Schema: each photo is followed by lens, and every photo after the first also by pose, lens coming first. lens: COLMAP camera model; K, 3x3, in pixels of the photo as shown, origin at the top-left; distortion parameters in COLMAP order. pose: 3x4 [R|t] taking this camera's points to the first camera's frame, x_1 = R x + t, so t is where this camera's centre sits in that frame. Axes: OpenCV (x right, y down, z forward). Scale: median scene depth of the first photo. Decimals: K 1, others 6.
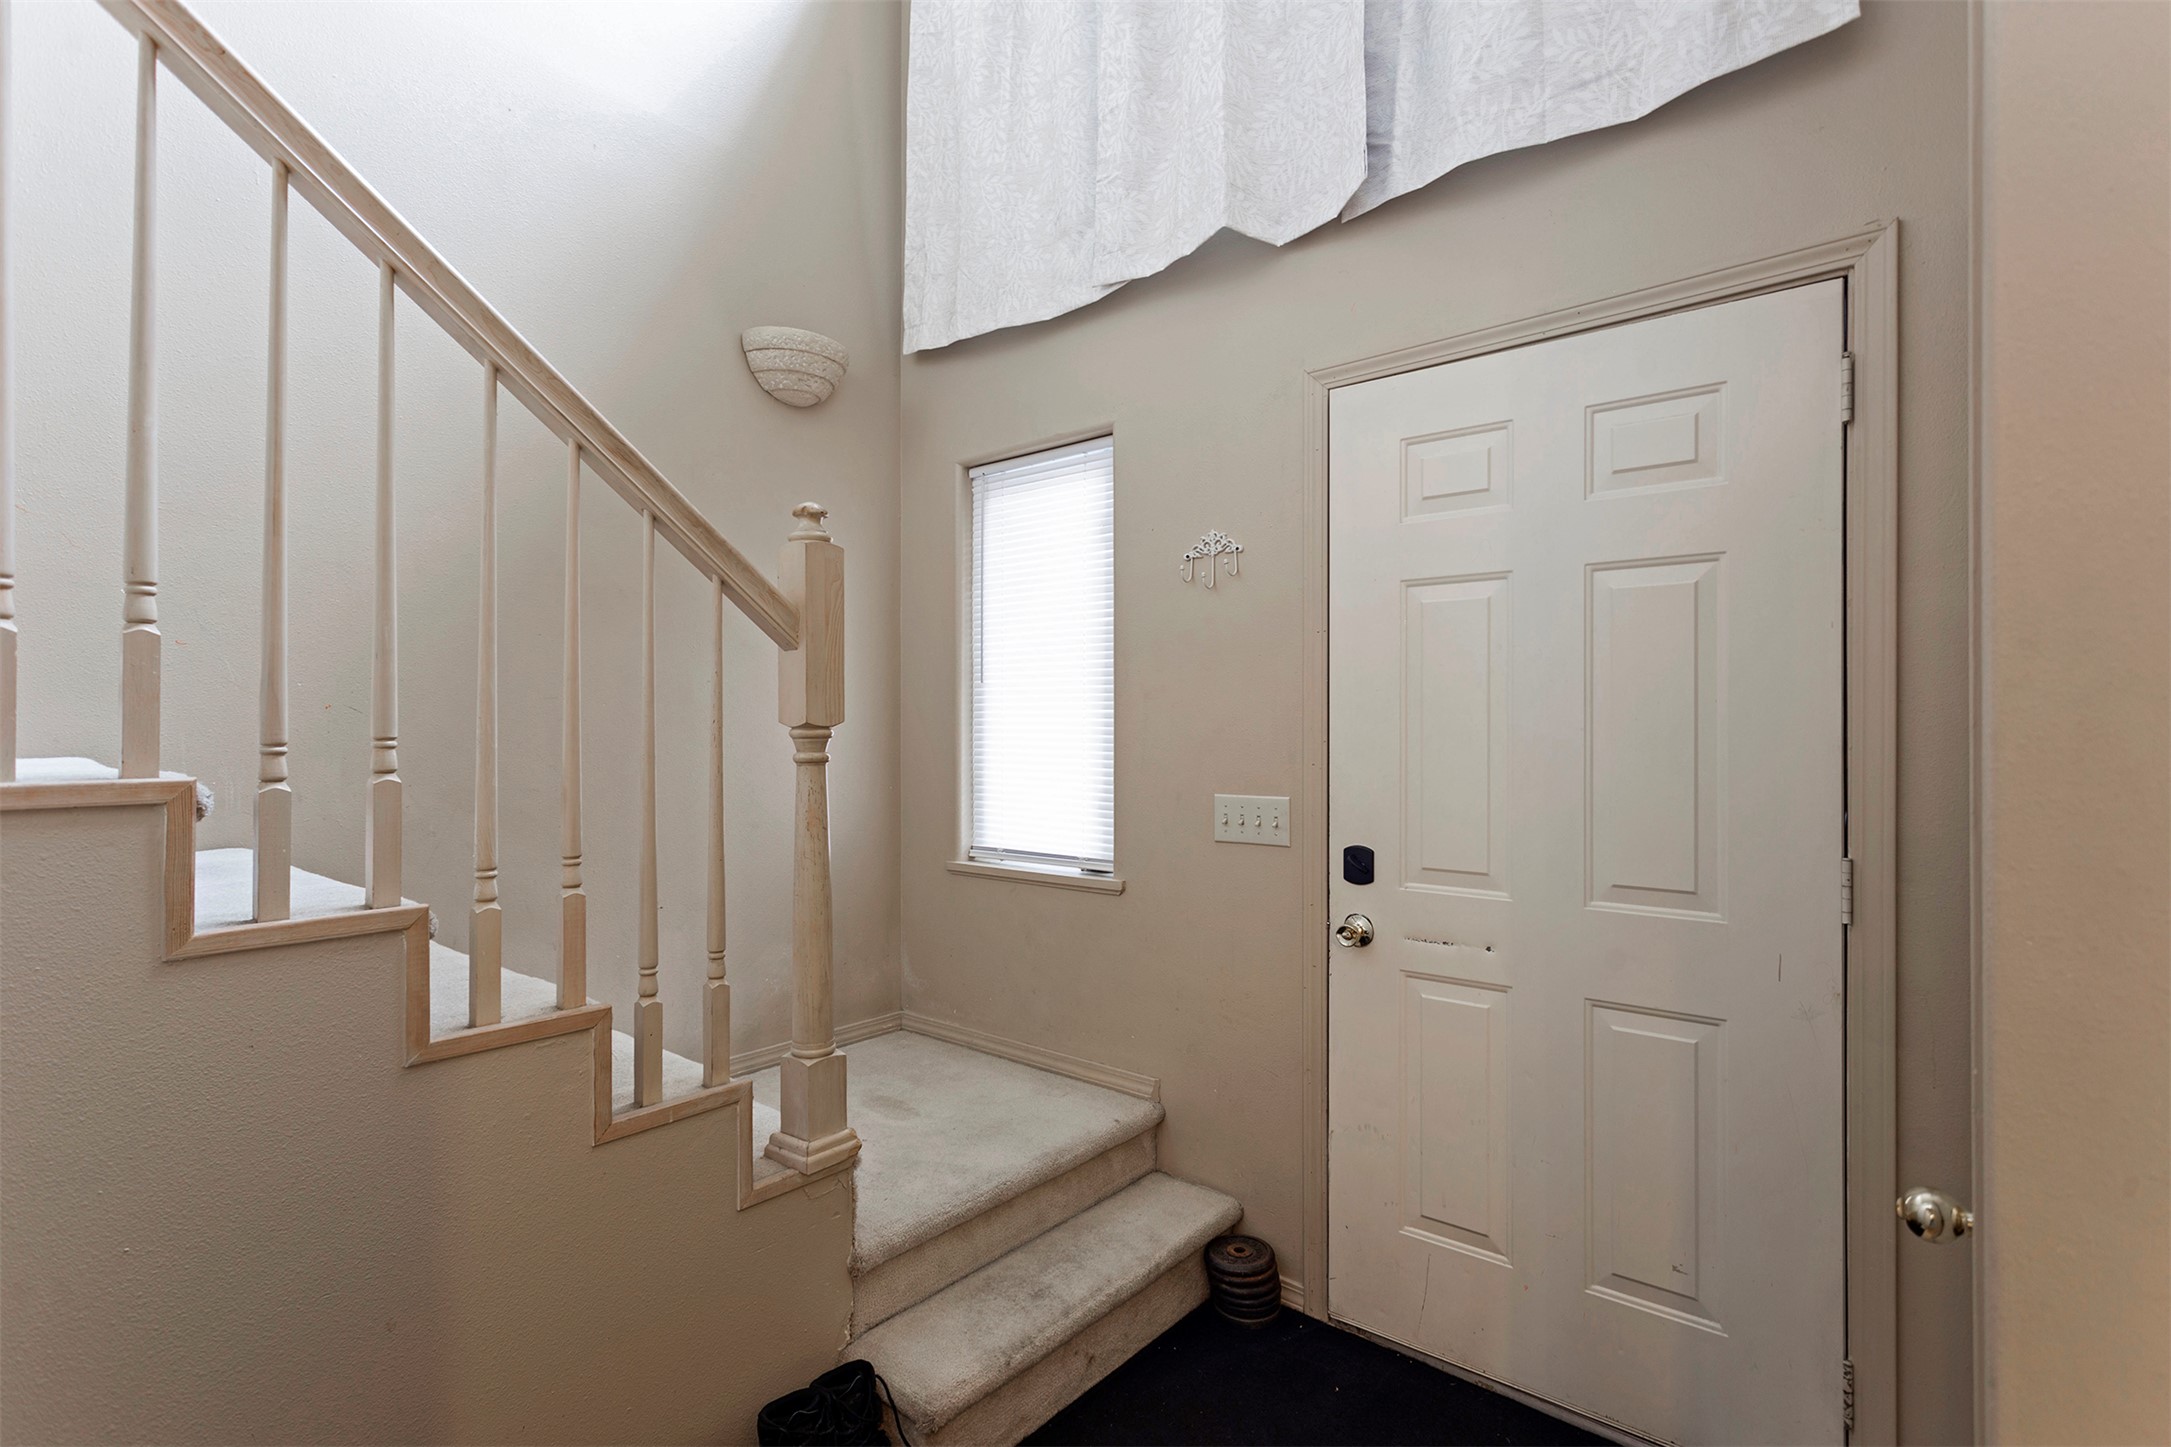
lens RADIAL K [[1033.2, 0, 1077.2], [0, 1033.2, 738.0], [0, 0, 1]] dist [-0.002002, 0.000441]
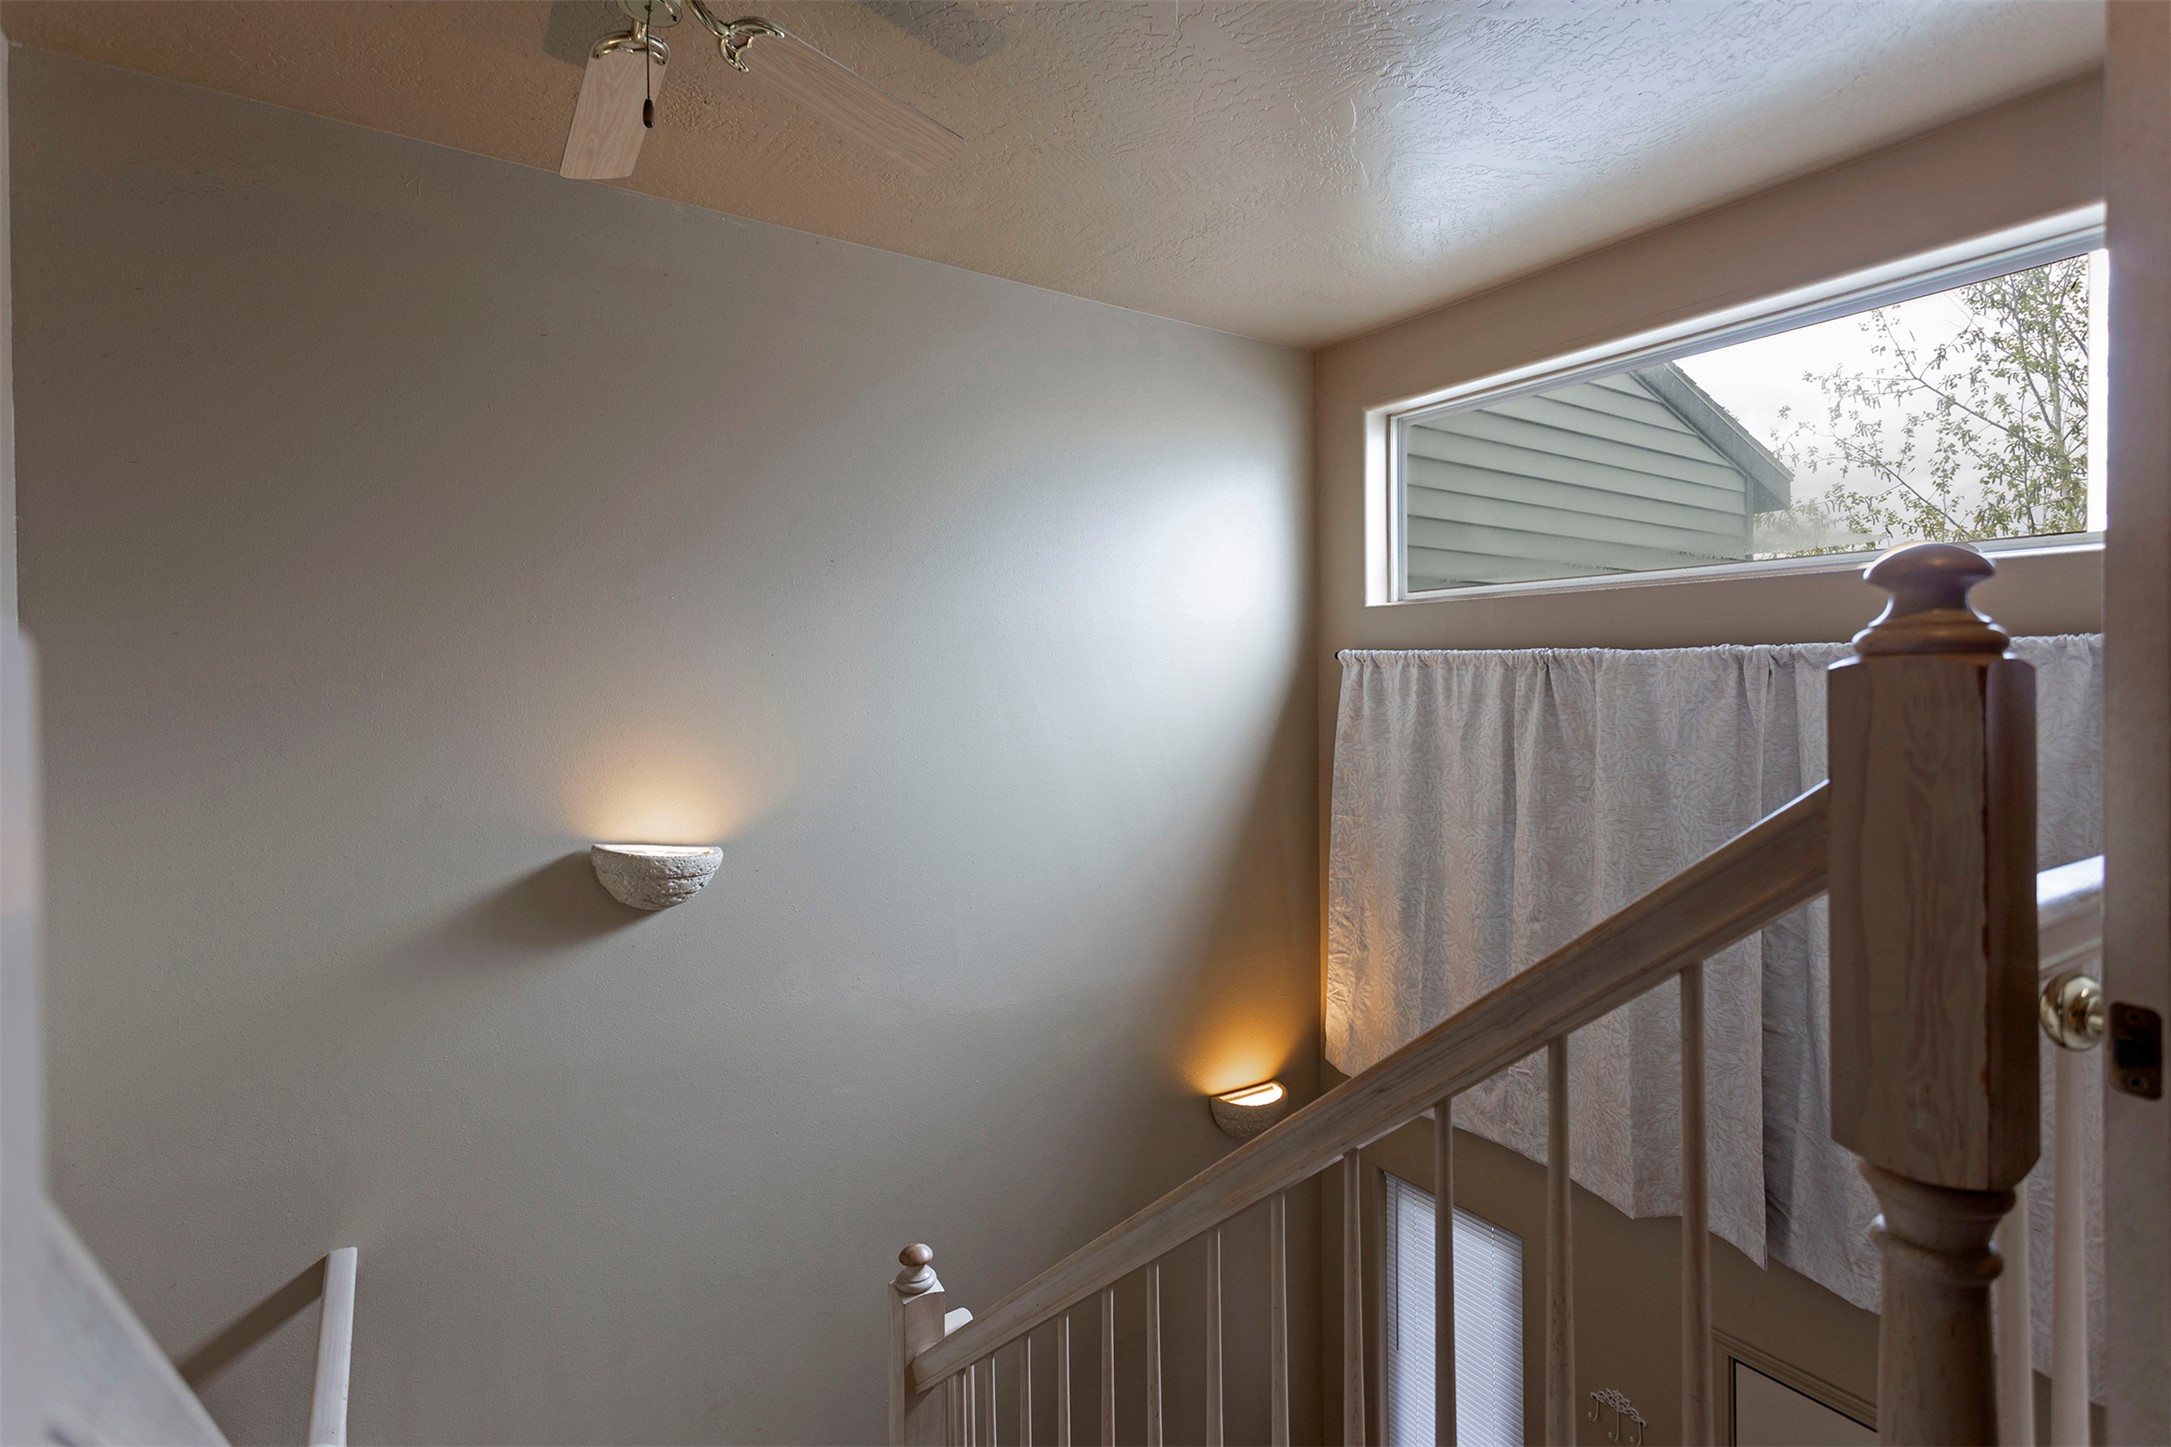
lens RADIAL K [[1033.2, 0, 1077.2], [0, 1033.2, 738.0], [0, 0, 1]] dist [-0.002002, 0.000441]
pose [[0.957250, -0.007385, -0.289168, -0.104479], [0.010993, 0.999881, 0.010856, -0.863677], [0.289053, -0.013570, 0.957217, -0.290768]]
